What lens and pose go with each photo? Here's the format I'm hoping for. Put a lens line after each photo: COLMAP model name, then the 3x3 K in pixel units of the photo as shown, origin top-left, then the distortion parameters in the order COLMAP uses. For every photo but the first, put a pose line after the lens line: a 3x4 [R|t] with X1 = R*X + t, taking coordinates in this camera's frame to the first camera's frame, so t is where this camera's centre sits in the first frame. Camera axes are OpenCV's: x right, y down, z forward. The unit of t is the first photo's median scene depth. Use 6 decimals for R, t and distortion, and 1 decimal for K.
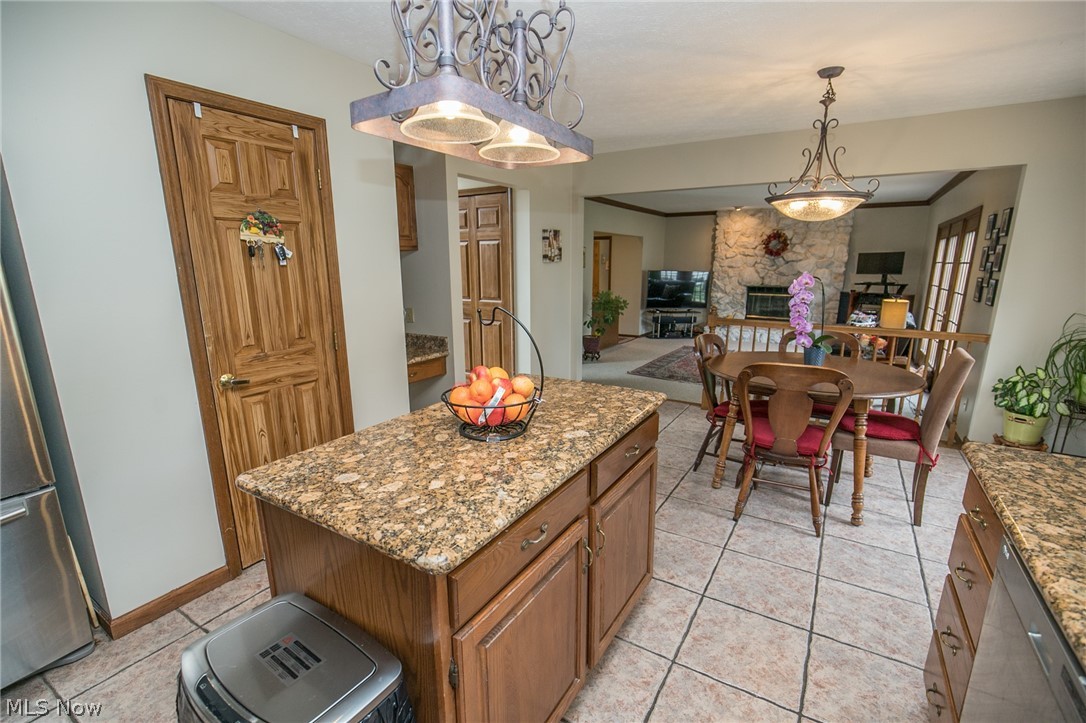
lens RADIAL K [[490.2, 0, 542.2], [0, 490.2, 372.0], [0, 0, 1]] dist [-0.012812, 0.001195]
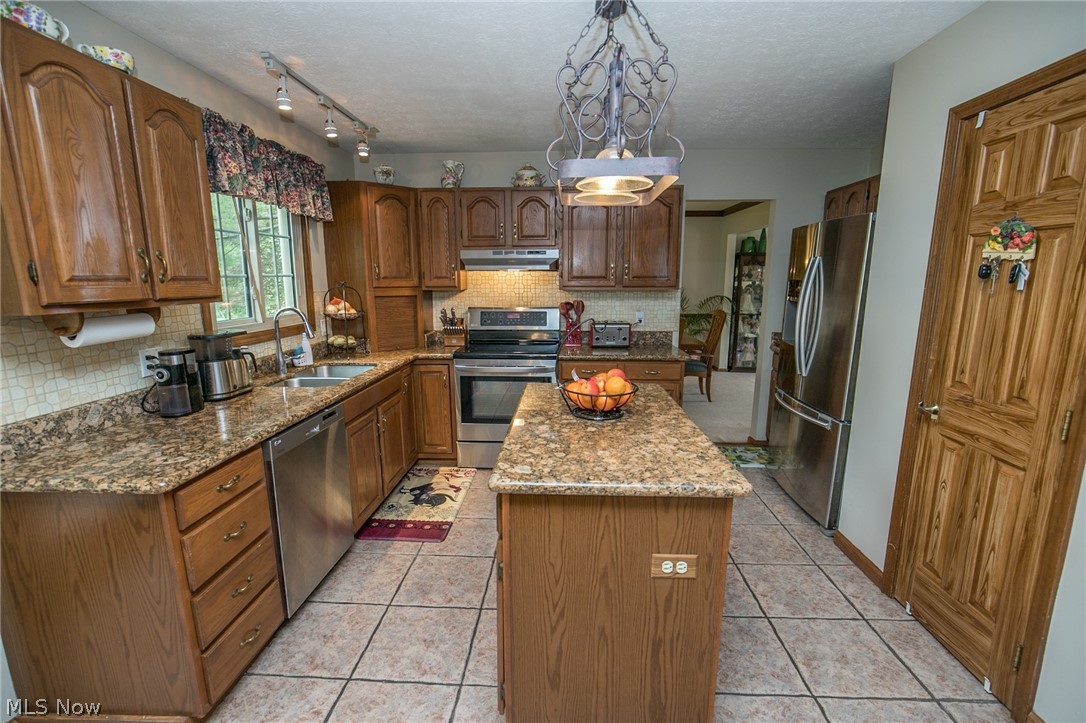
lens RADIAL K [[490.2, 0, 542.2], [0, 490.2, 372.0], [0, 0, 1]] dist [-0.012812, 0.001195]
pose [[-0.873803, 0.098387, -0.476223, 0.499283], [-0.104021, 0.918832, 0.380694, -0.363019], [0.475024, 0.382189, -0.792643, 1.513254]]
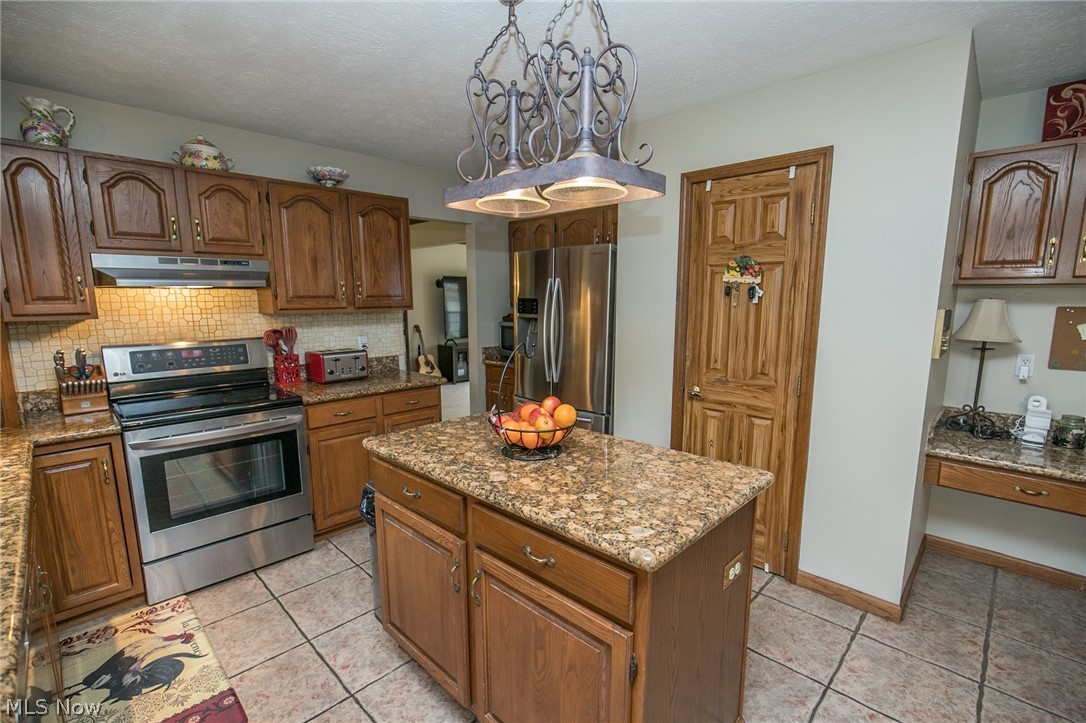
lens RADIAL K [[491.8, 0, 543.4], [0, 491.8, 374.1], [0, 0, 1]] dist [-0.016591, 0.005109]
pose [[-0.214837, 0.158328, -0.963731, 0.750431], [-0.215131, 0.954863, 0.204828, -0.226846], [0.952661, 0.251333, -0.171079, 0.927970]]
